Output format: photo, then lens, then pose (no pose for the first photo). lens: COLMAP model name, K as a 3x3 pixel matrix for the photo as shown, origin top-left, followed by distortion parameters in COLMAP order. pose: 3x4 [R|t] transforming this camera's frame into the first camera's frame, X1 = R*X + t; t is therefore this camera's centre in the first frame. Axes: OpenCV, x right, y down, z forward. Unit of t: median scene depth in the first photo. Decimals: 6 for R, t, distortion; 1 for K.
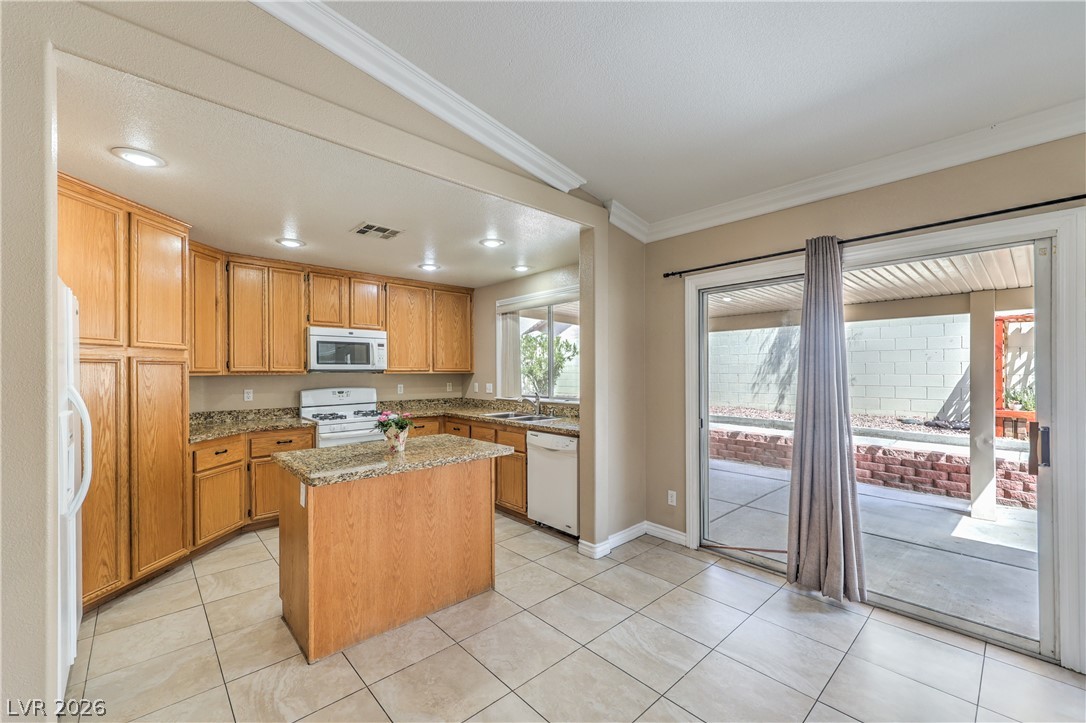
lens RADIAL K [[439.0, 0, 547.7], [0, 439.0, 370.5], [0, 0, 1]] dist [0.003154, 0.002009]
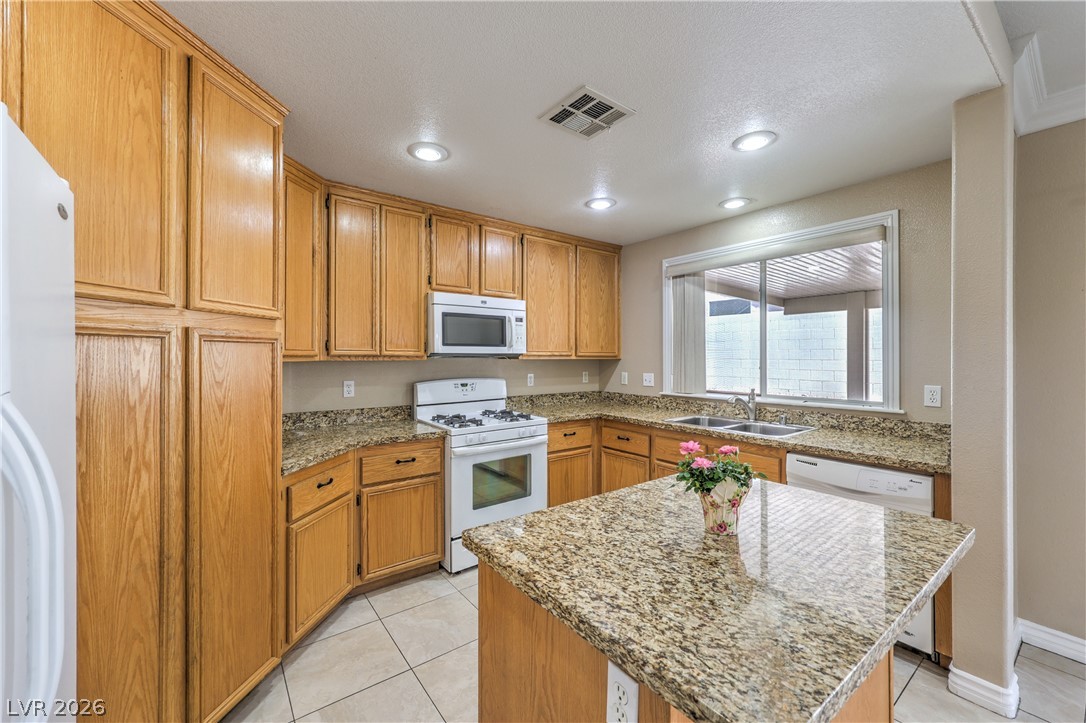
lens RADIAL K [[439.0, 0, 549.9], [0, 439.0, 353.8], [0, 0, 1]] dist [0.003154, 0.002009]
pose [[0.995913, 0.003530, -0.090252, -0.316269], [-0.003874, 0.999986, -0.003640, 0.000735], [0.090238, 0.003975, 0.995912, 0.347509]]
